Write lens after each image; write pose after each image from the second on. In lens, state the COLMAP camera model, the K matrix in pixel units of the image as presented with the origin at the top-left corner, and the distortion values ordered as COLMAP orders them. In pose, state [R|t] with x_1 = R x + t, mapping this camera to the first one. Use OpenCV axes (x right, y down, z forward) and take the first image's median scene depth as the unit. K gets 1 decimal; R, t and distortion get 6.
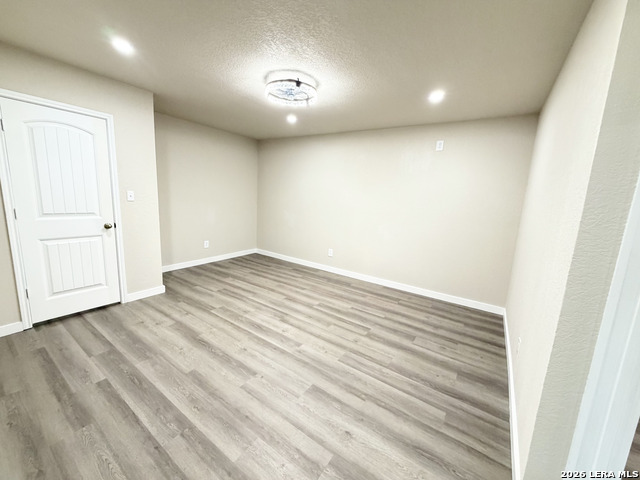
lens RADIAL K [[256.9, 0, 314.4], [0, 256.9, 240.4], [0, 0, 1]] dist [0.000527, 0.000097]
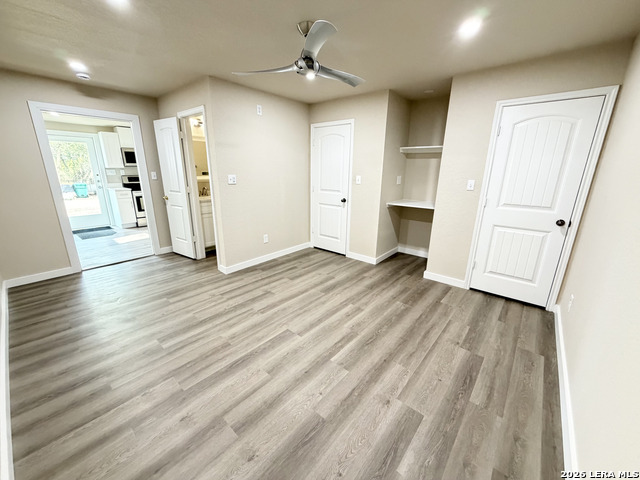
lens RADIAL K [[256.9, 0, 314.4], [0, 256.9, 240.4], [0, 0, 1]] dist [0.000527, 0.000097]
pose [[-0.101383, 0.213183, -0.971738, 0.624429], [-0.199753, 0.952516, 0.229807, -0.130218], [0.974587, 0.217406, -0.053984, 0.880327]]
